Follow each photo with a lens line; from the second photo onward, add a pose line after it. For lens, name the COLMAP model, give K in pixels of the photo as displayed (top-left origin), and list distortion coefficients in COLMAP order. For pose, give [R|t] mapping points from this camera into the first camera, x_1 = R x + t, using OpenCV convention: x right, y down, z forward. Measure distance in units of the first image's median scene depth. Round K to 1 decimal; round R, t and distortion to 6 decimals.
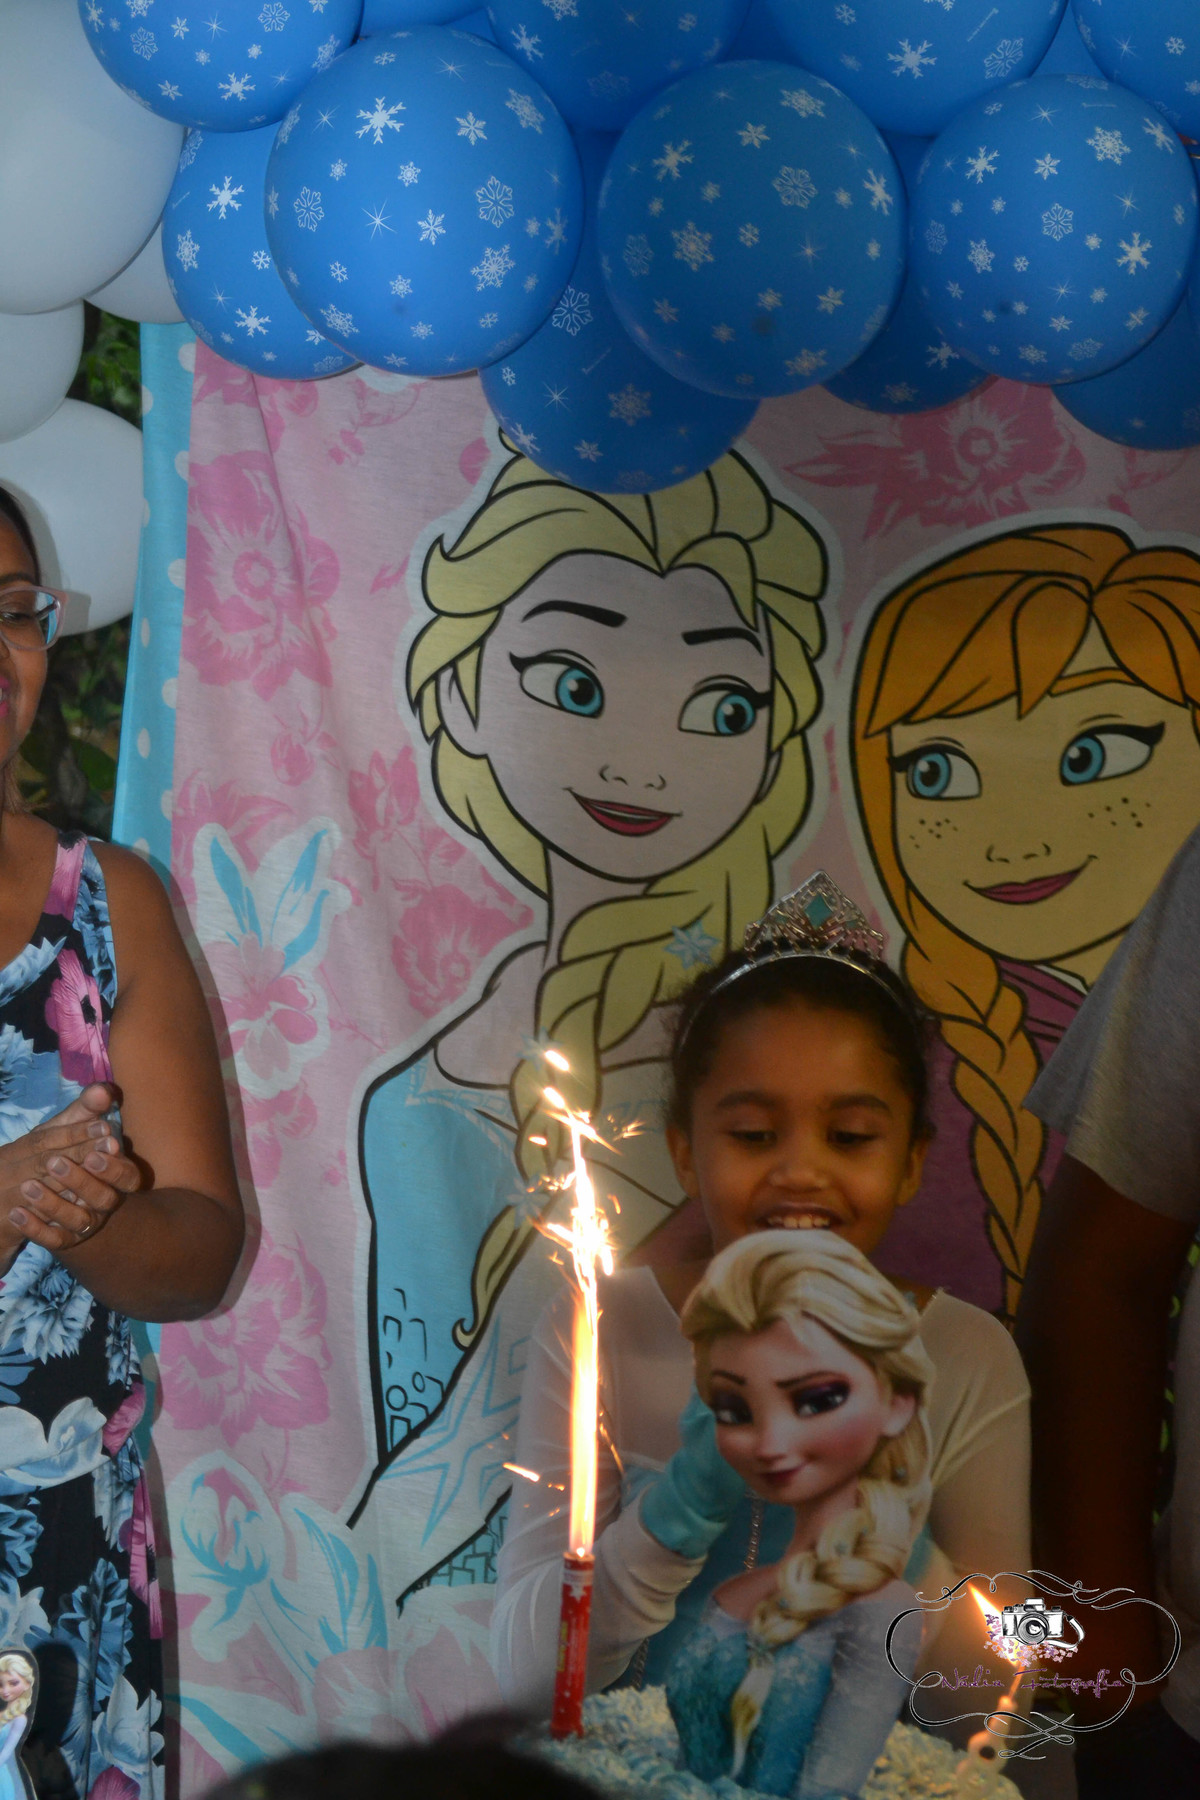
lens RADIAL K [[3200.5, 0, 644.5], [0, 3200.5, 853.4], [0, 0, 1]] dist [0.055437, 0.000000]
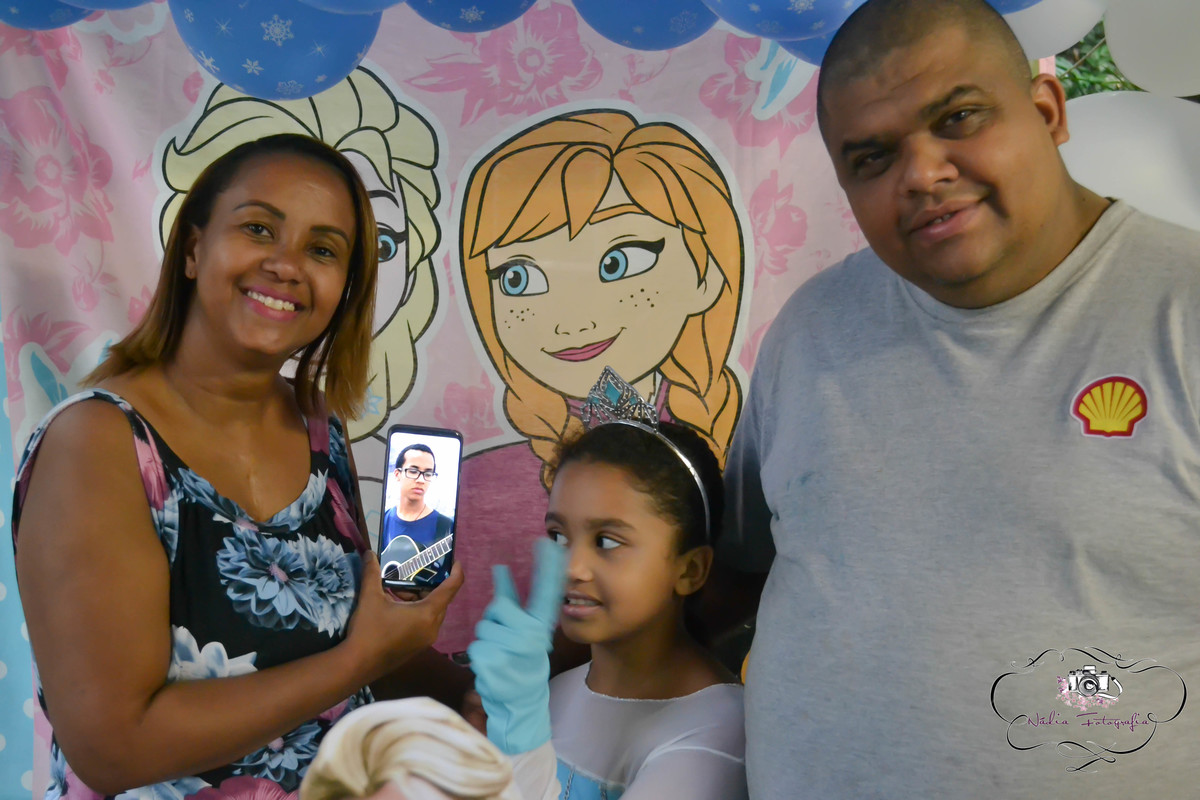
lens RADIAL K [[1545.7, 0, 598.5], [0, 1545.7, 411.3], [0, 0, 1]] dist [-0.044578, 0.000000]
pose [[0.989697, -0.071067, 0.124293, 0.033116], [0.062907, 0.995674, 0.068388, -0.010269], [-0.128616, -0.059864, 0.989886, 0.266721]]
